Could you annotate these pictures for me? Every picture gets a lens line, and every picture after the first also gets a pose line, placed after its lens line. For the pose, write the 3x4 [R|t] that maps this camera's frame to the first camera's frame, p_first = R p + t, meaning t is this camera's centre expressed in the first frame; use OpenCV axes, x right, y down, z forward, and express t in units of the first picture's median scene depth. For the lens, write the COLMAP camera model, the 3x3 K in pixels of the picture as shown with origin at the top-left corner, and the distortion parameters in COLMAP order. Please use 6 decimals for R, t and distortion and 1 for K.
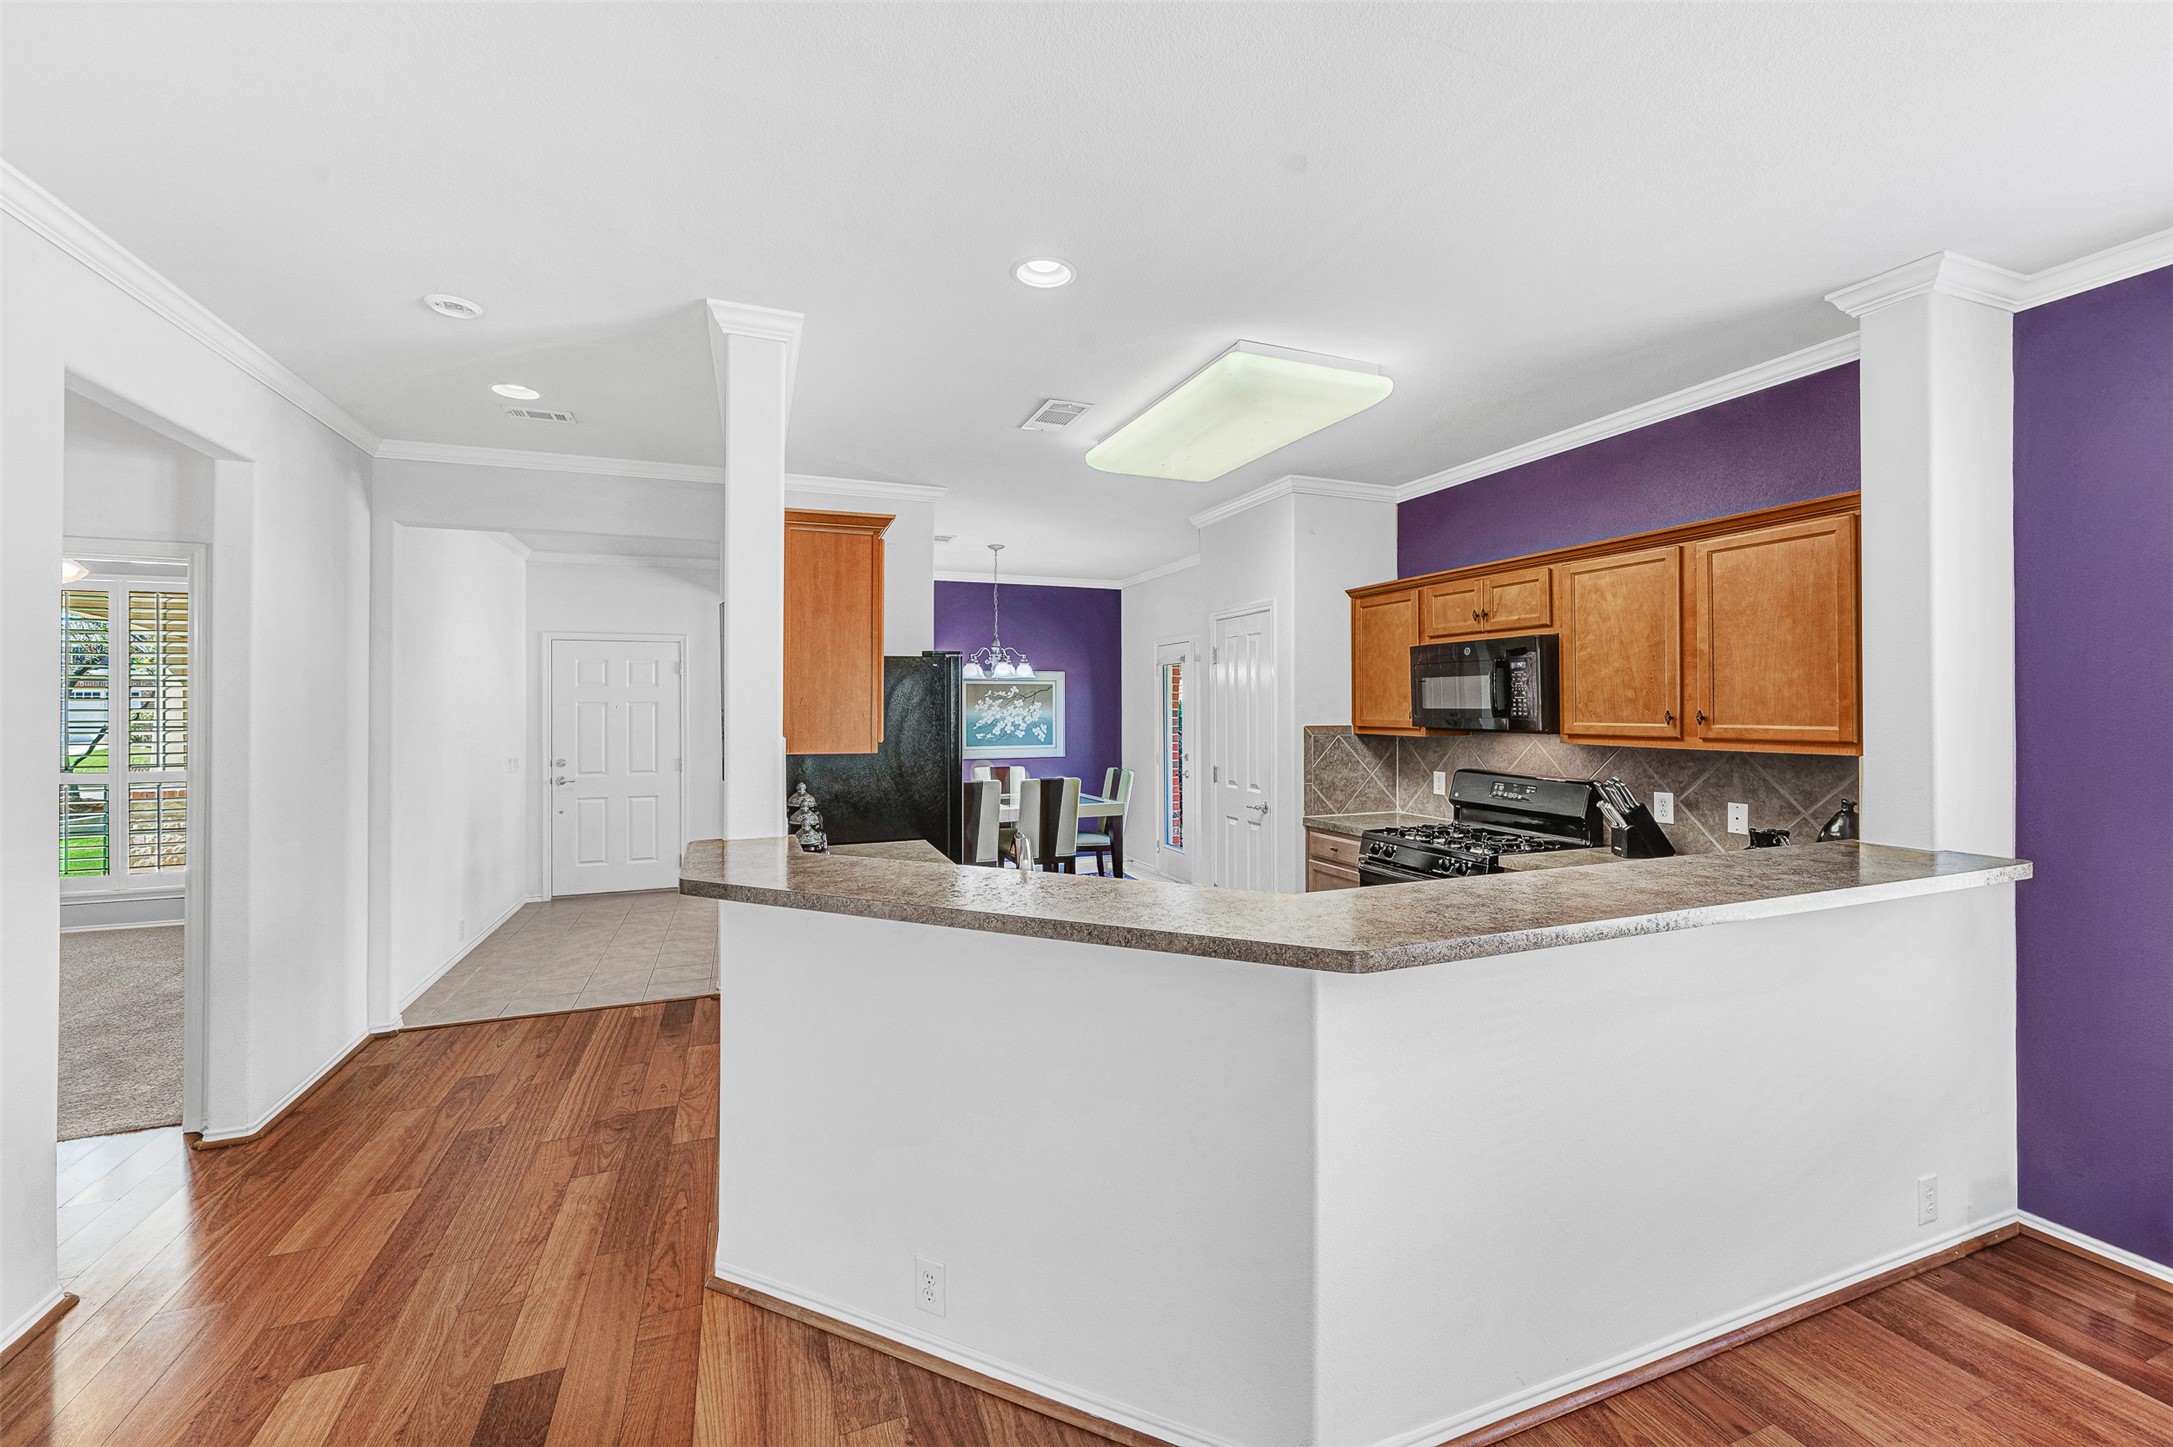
lens RADIAL K [[874.4, 0, 1088.7], [0, 874.4, 704.8], [0, 0, 1]] dist [-0.000372, -0.000033]
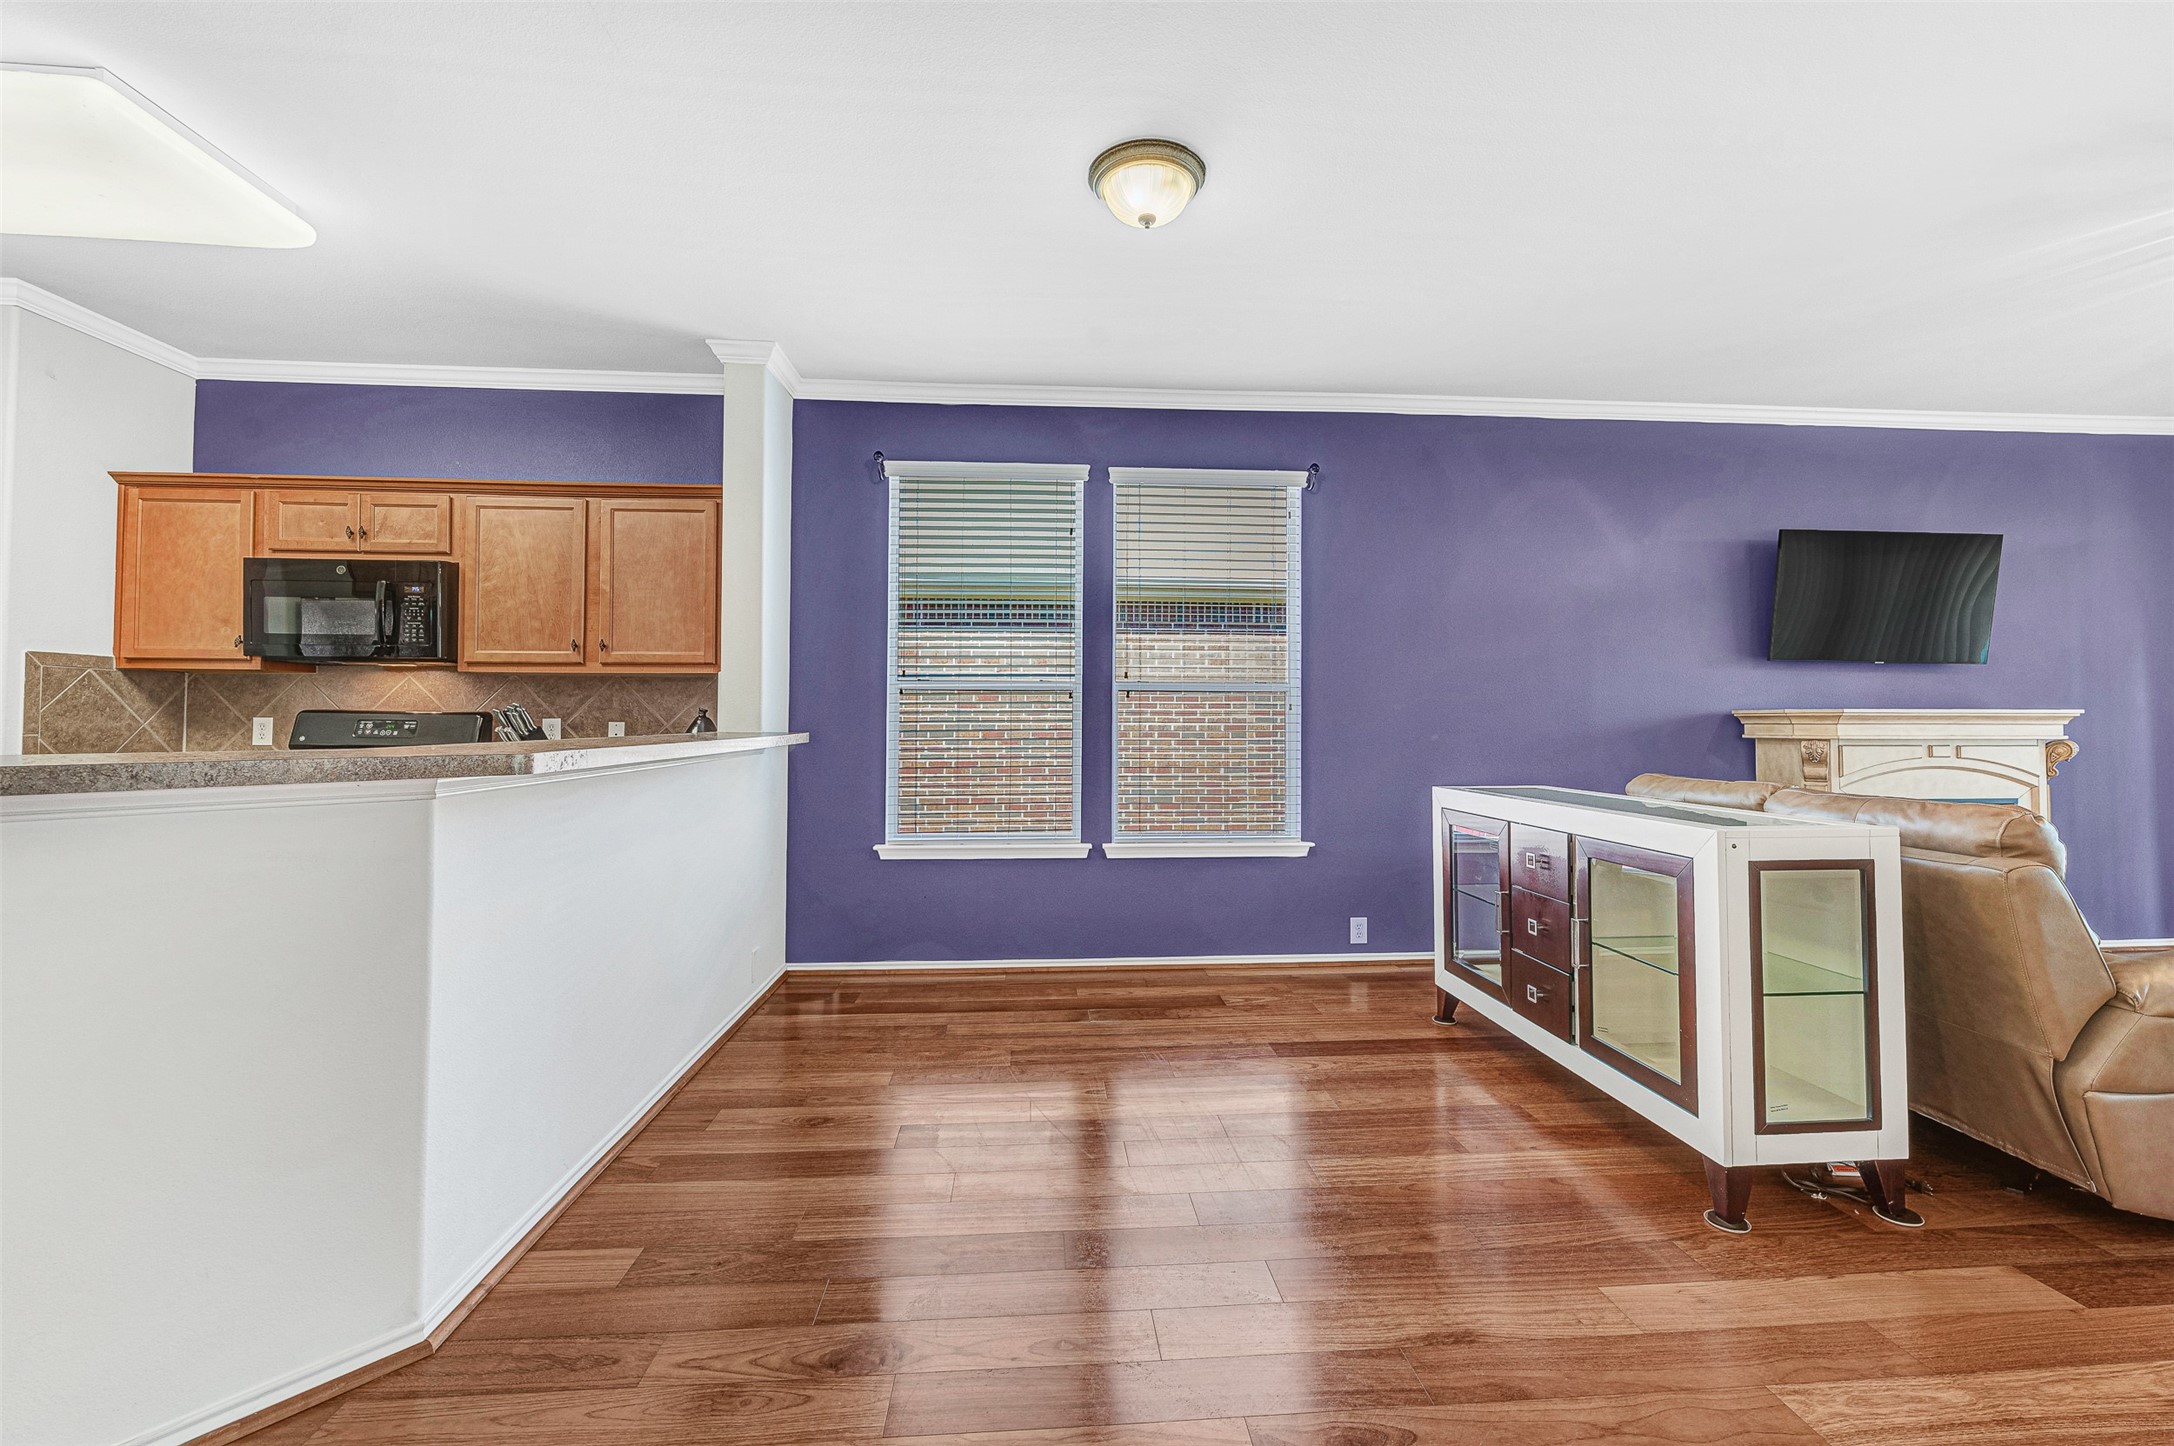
lens RADIAL K [[886.8, 0, 1096.3], [0, 886.8, 692.5], [0, 0, 1]] dist [0.002010, -0.000167]
pose [[0.293191, 0.029583, 0.955596, -0.220903], [-0.005440, 0.999557, -0.029275, 0.093718], [-0.956038, 0.003385, 0.293222, -0.003113]]
